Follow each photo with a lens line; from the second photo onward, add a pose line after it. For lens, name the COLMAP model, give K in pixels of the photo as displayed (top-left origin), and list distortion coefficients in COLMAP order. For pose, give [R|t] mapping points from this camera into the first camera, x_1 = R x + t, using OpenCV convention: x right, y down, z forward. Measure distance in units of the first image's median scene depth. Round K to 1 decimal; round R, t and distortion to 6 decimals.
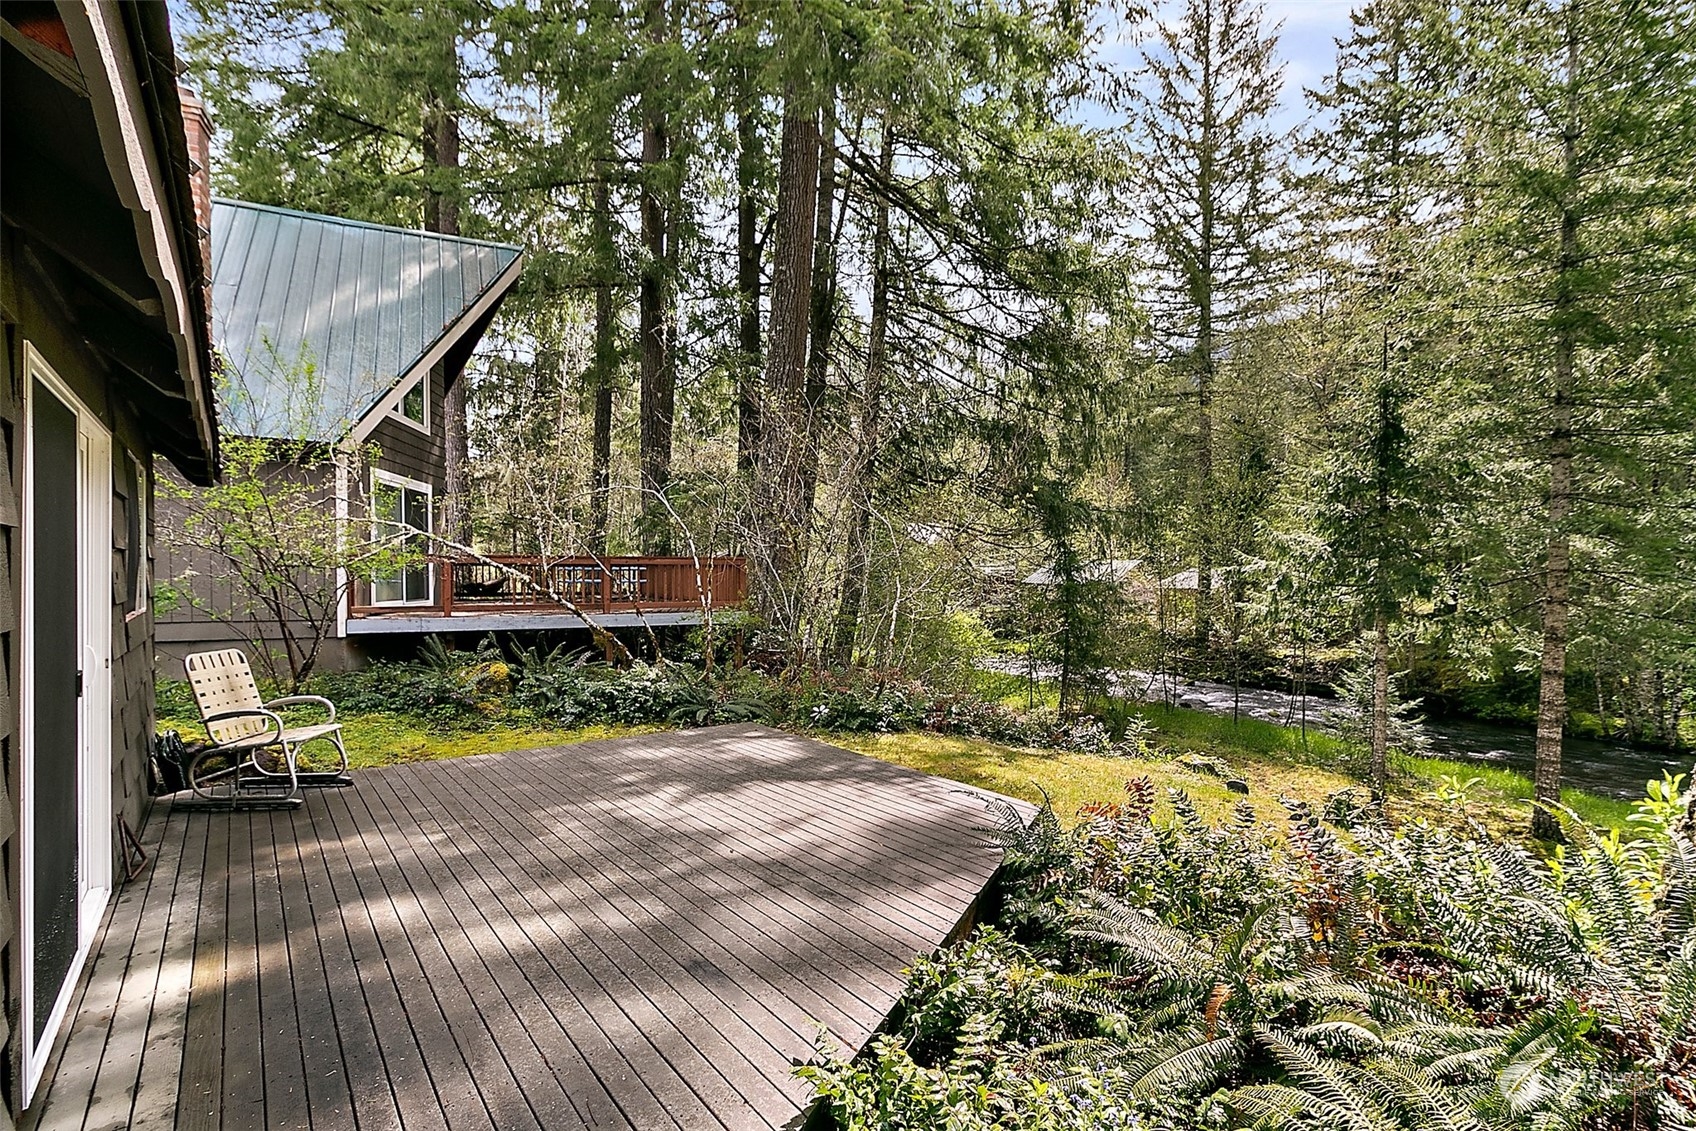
lens RADIAL K [[781.2, 0, 843.4], [0, 781.2, 547.7], [0, 0, 1]] dist [0.001276, -0.011666]
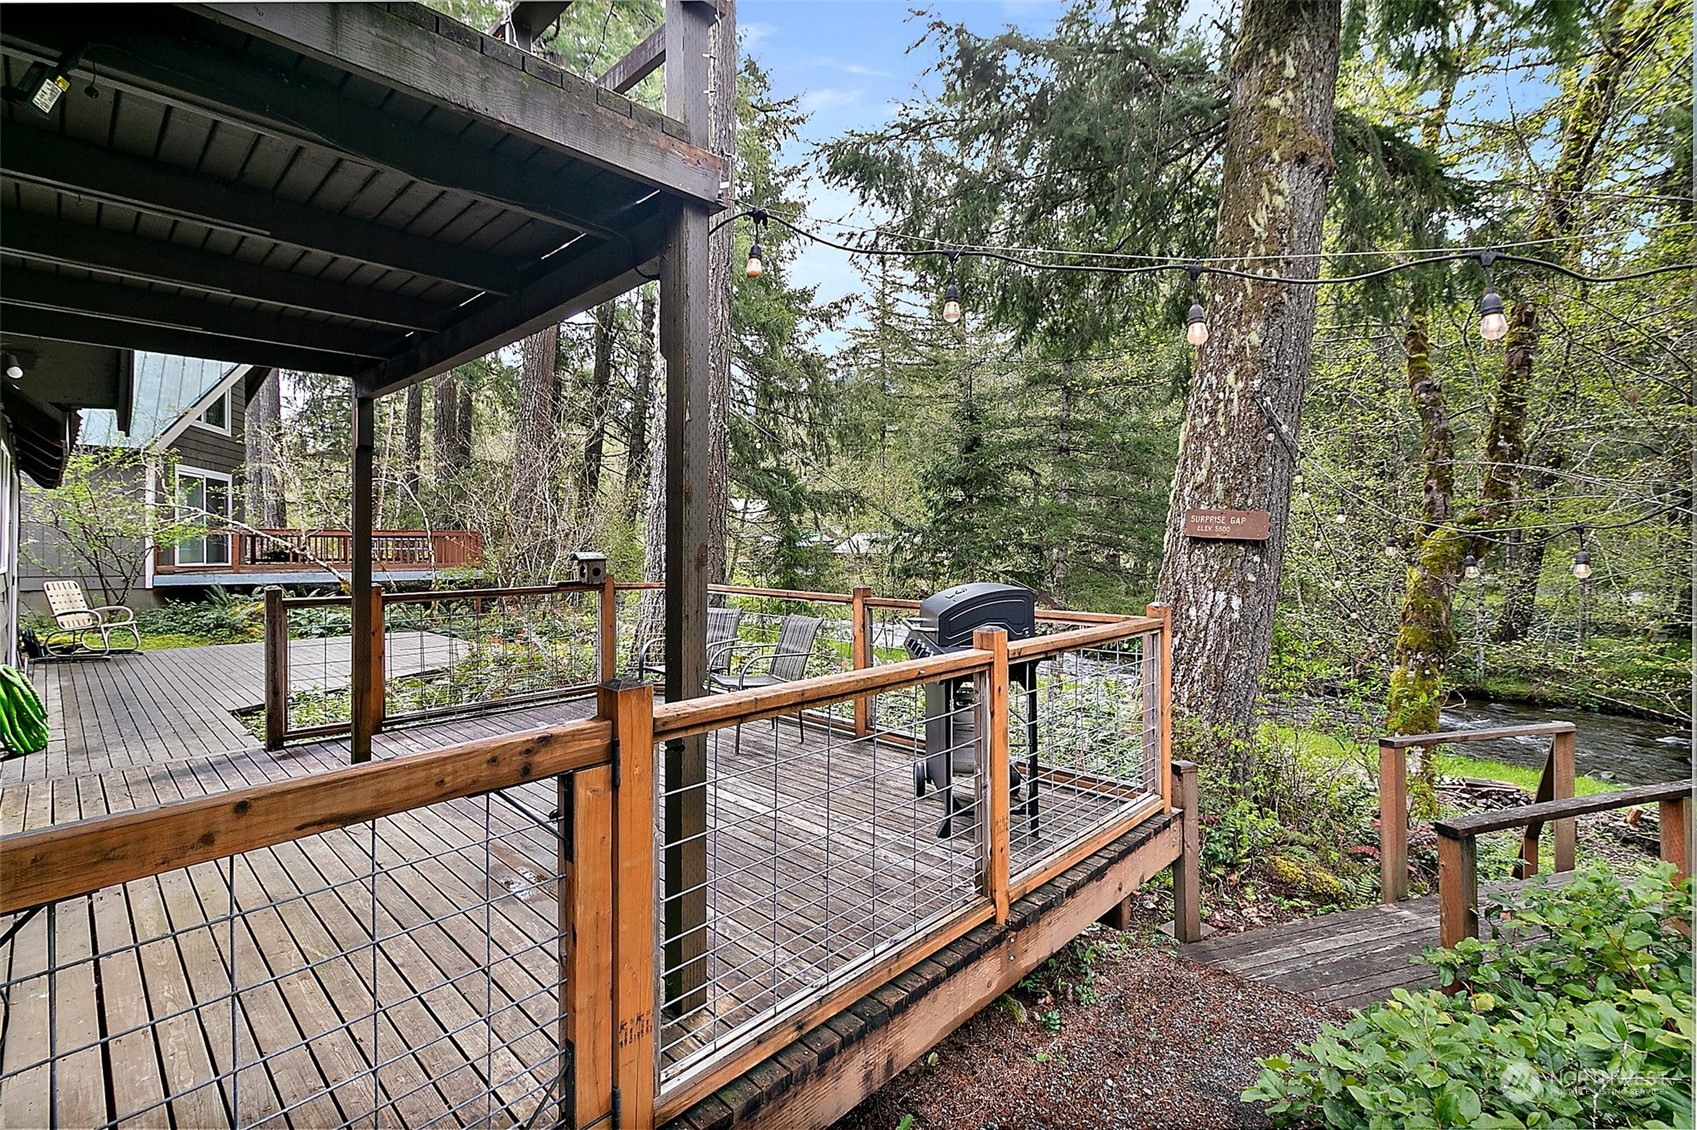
lens RADIAL K [[774.5, 0, 844.8], [0, 774.5, 512.4], [0, 0, 1]] dist [-0.000090, -0.000536]
pose [[0.989993, 0.004813, 0.141034, 0.362227], [-0.003395, 0.999941, -0.010293, -0.009485], [-0.141075, 0.009712, 0.989951, -0.504789]]
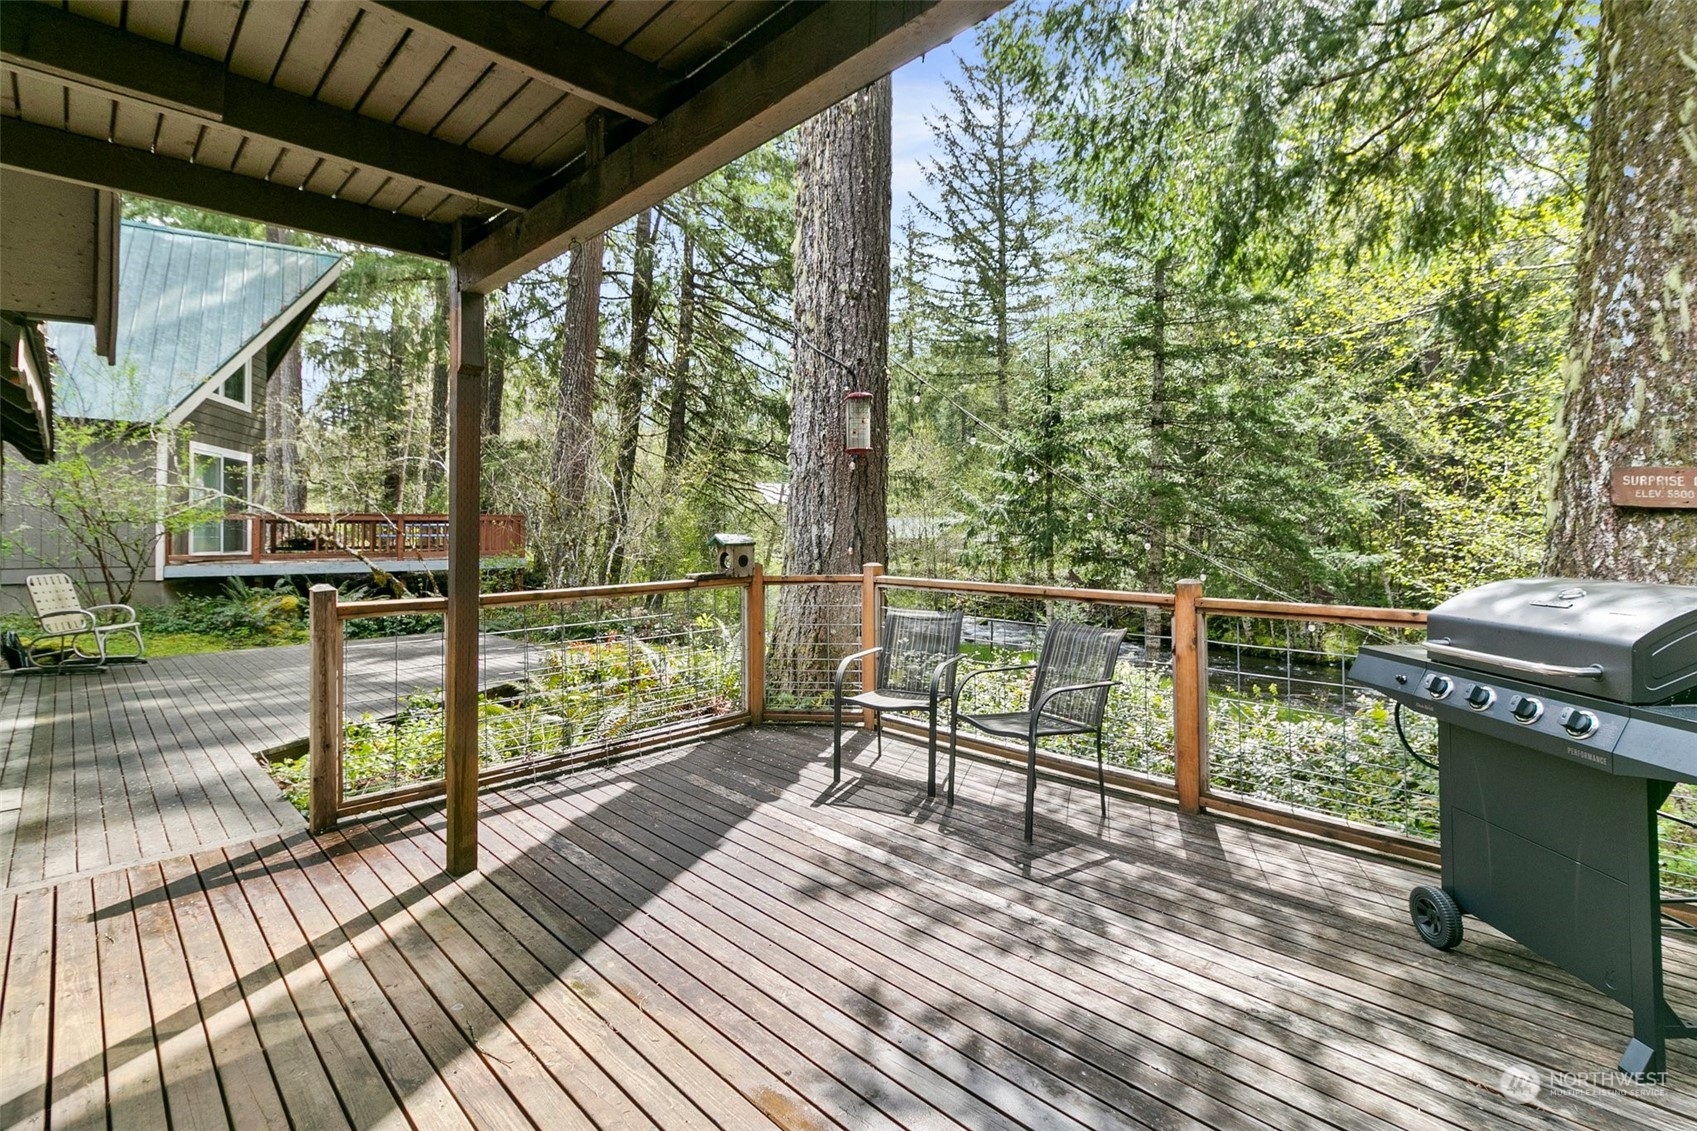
lens RADIAL K [[771.8, 0, 838.0], [0, 771.8, 485.8], [0, 0, 1]] dist [-0.002200, -0.000425]
pose [[0.992169, 0.001494, 0.124892, 0.247473], [0.001970, 0.999617, -0.027609, 0.001424], [-0.124886, 0.027638, 0.991786, -0.317653]]
